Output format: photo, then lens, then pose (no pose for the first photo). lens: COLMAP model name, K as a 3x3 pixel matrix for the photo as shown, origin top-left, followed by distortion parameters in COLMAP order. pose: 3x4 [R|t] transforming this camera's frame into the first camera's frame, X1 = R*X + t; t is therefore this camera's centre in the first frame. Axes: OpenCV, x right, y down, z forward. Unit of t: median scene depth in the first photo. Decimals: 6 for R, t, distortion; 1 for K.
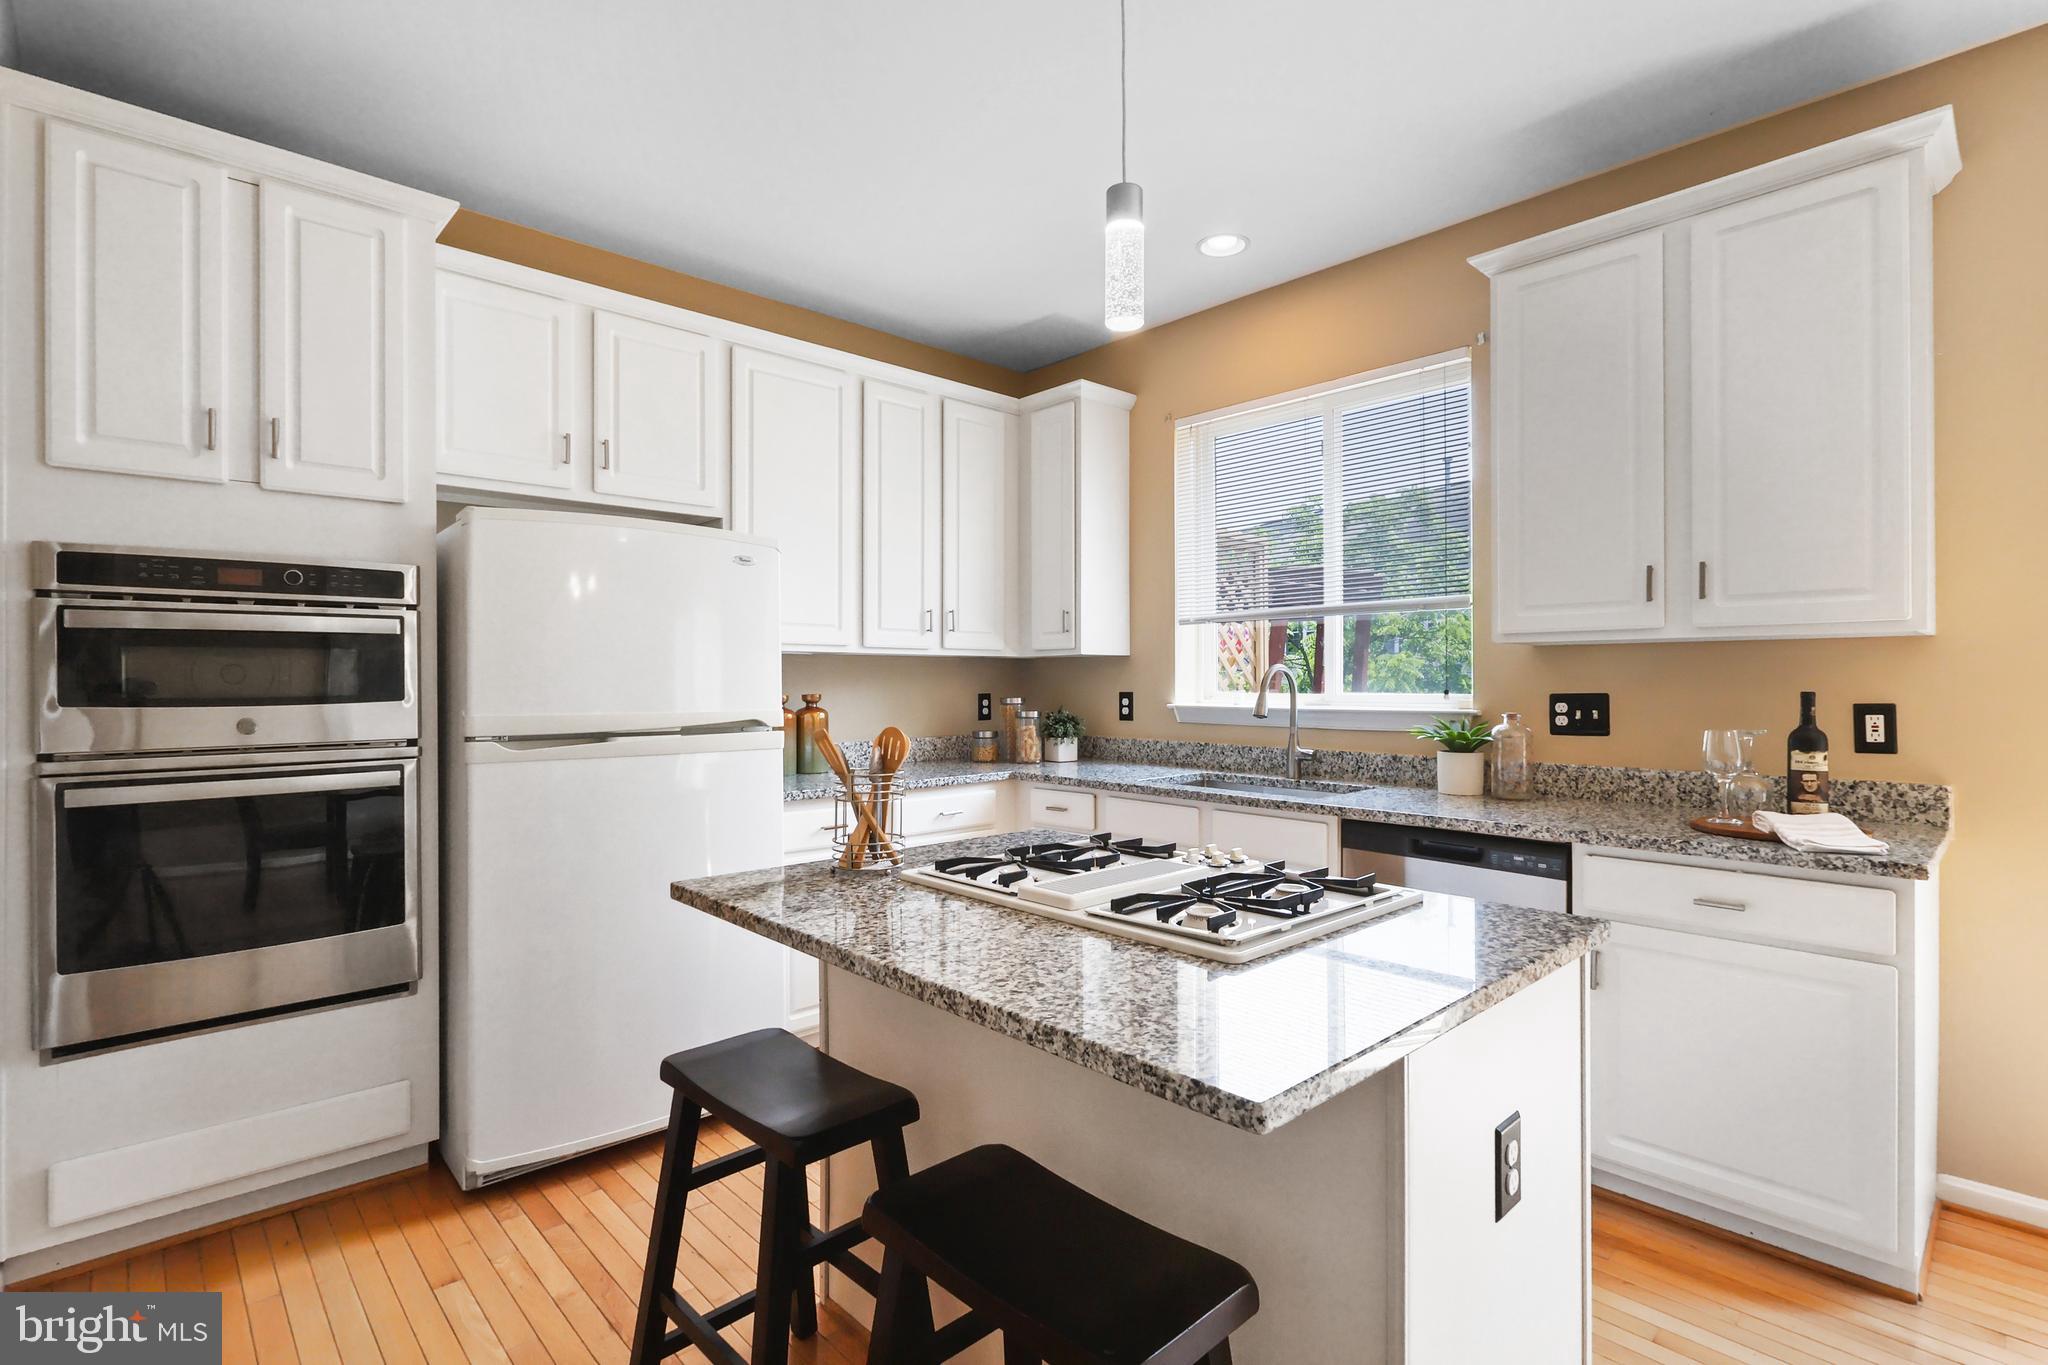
lens RADIAL K [[964.0, 0, 1024.6], [0, 964.0, 671.3], [0, 0, 1]] dist [-0.003924, 0.002310]
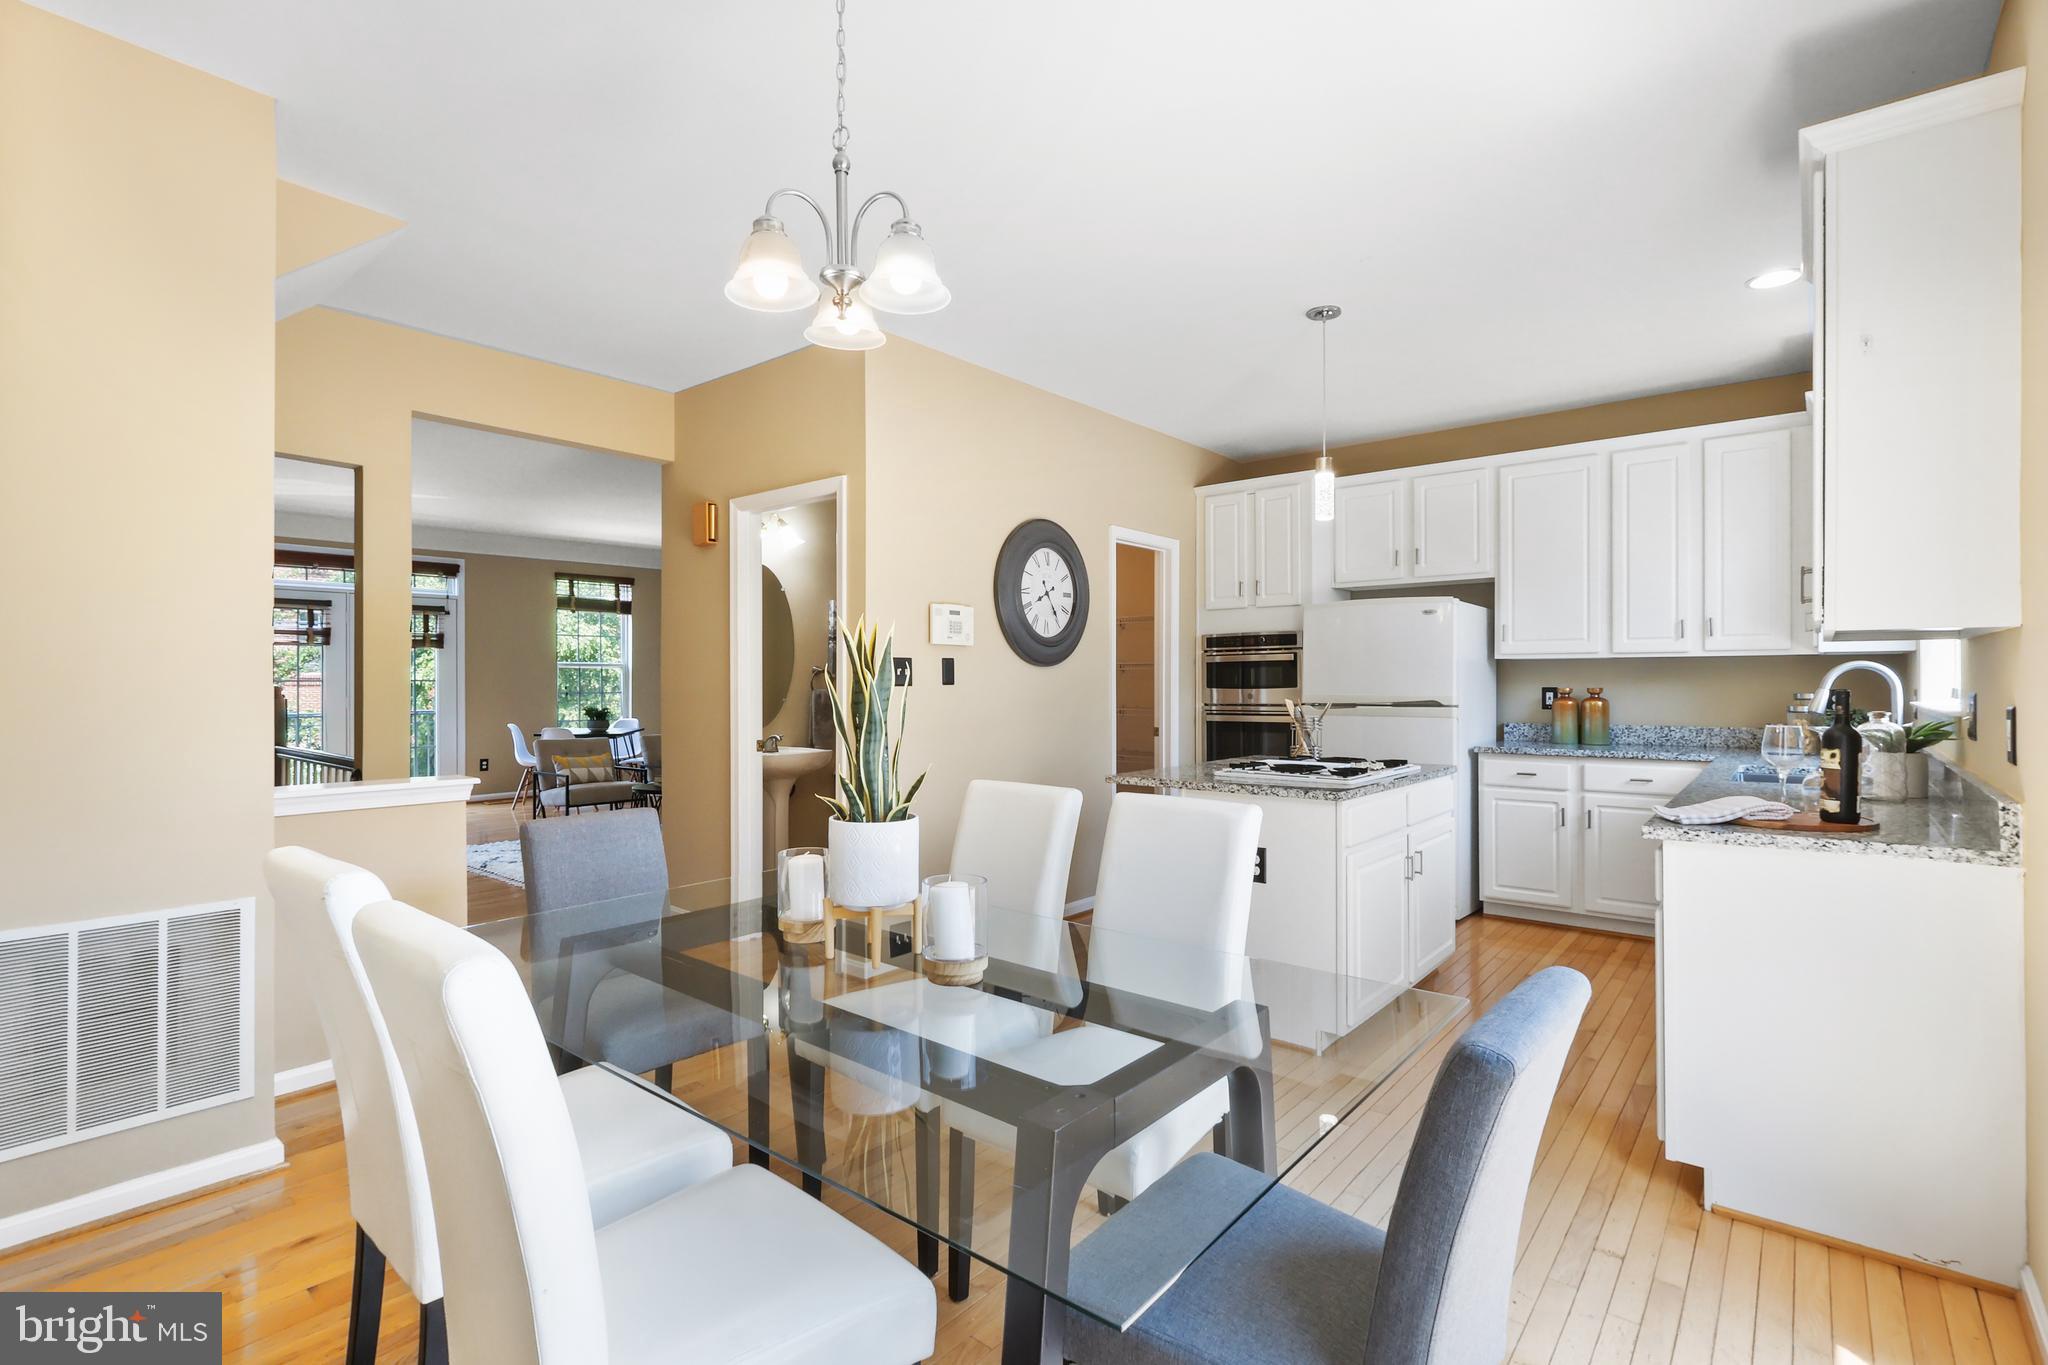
lens RADIAL K [[964.0, 0, 1020.2], [0, 964.0, 680.4], [0, 0, 1]] dist [-0.003924, 0.002310]
pose [[0.121846, 0.000986, -0.992549, 1.449583], [0.014192, 0.999896, 0.002735, -0.003023], [0.992448, -0.014420, 0.121819, 0.022000]]
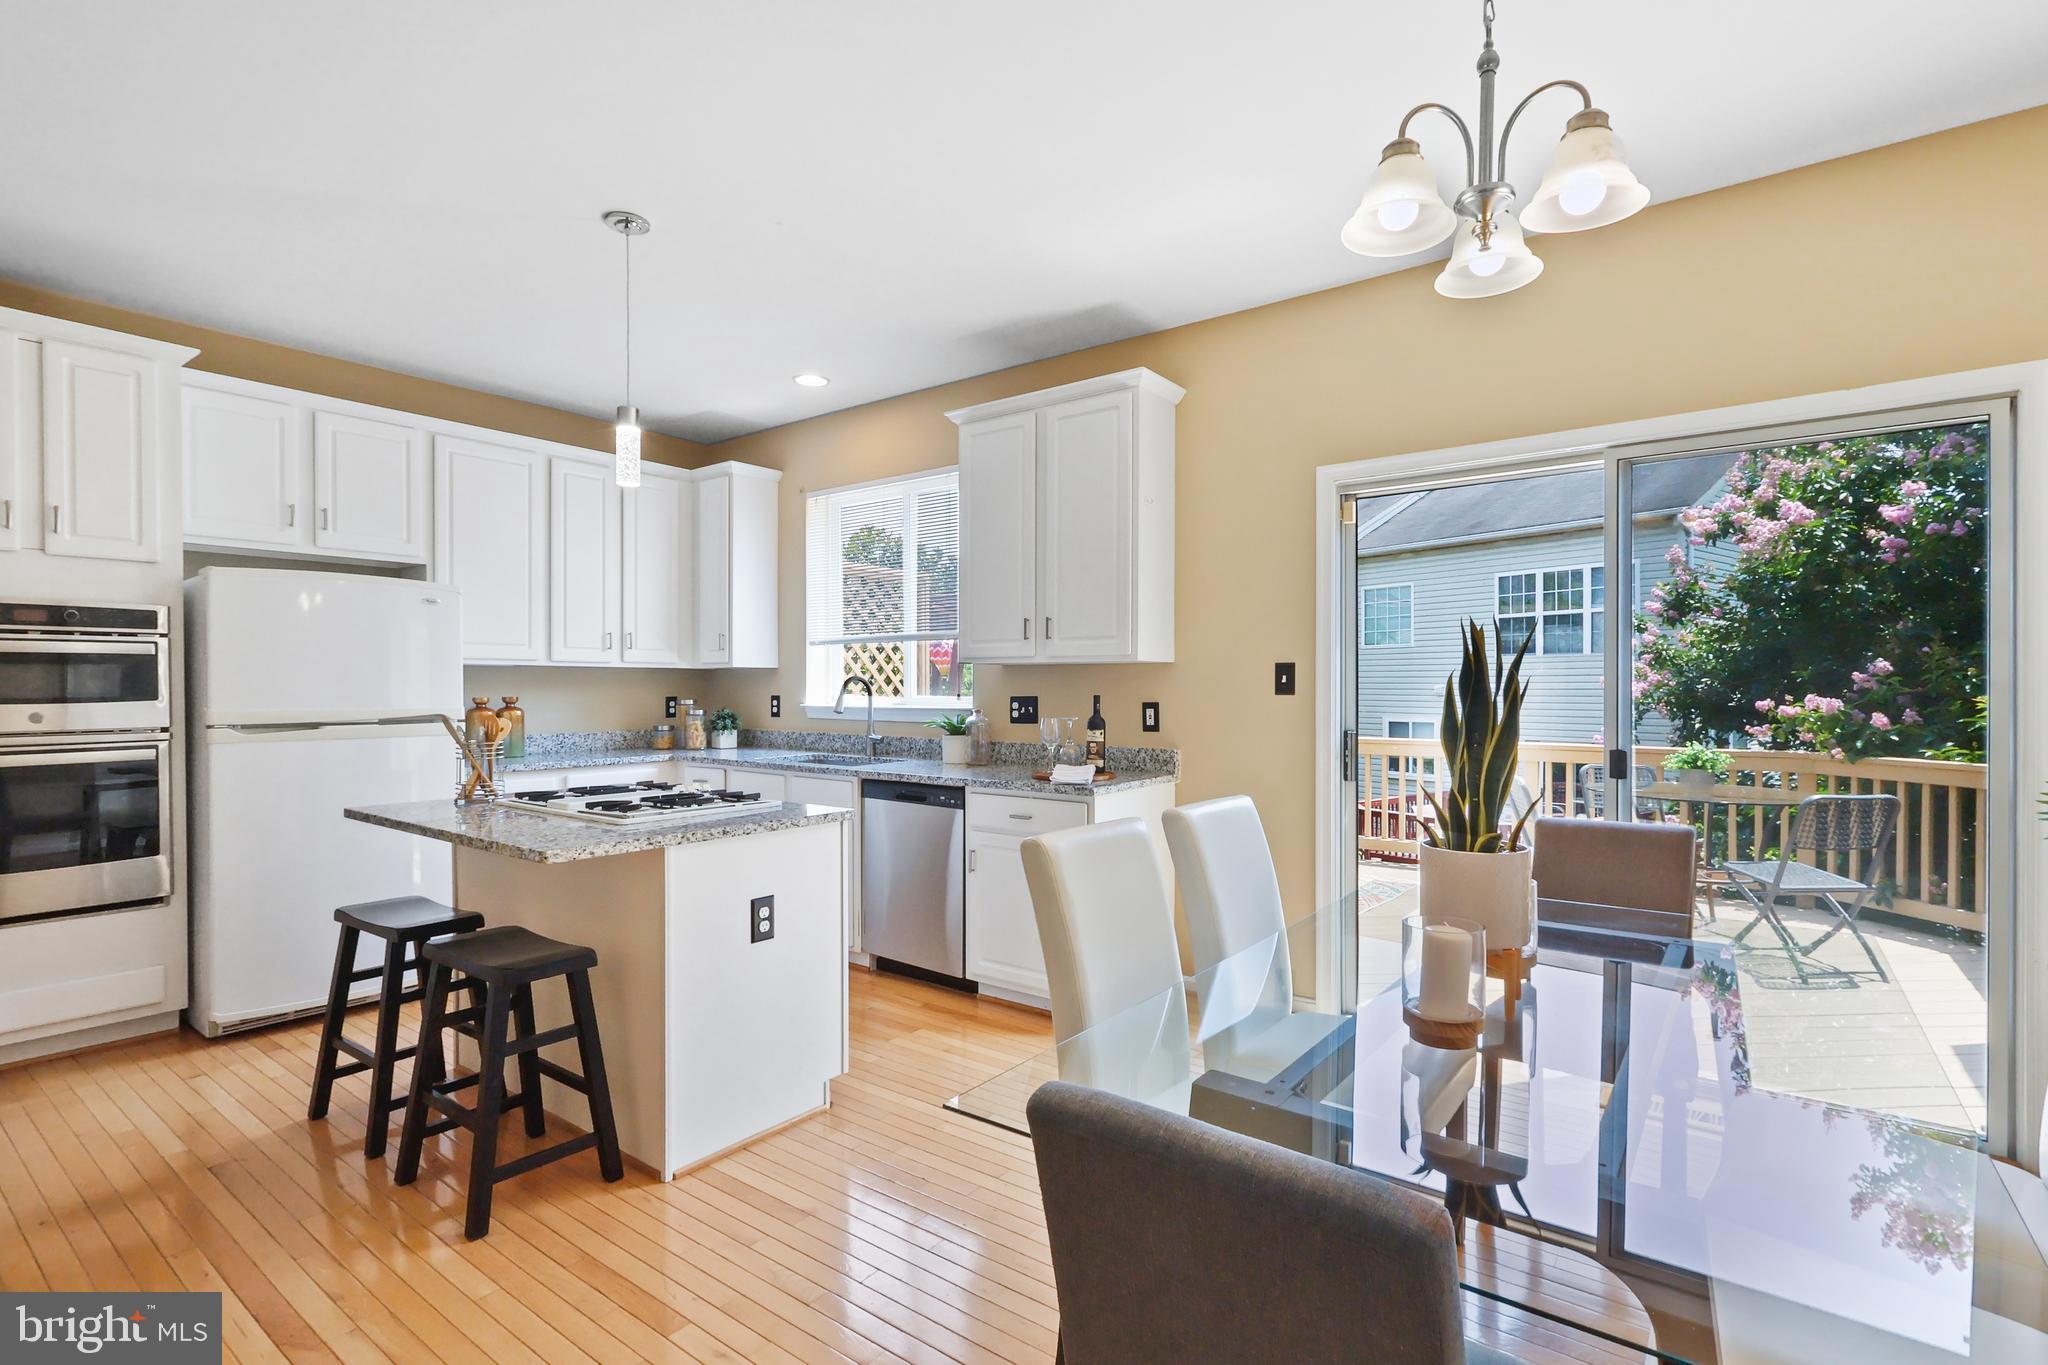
lens RADIAL K [[964.0, 0, 1026.4], [0, 964.0, 687.3], [0, 0, 1]] dist [-0.003924, 0.002310]
pose [[0.985191, 0.002190, 0.171449, 0.337107], [-0.004269, 0.999922, 0.011759, -0.010244], [-0.171410, -0.012317, 0.985123, -0.556901]]
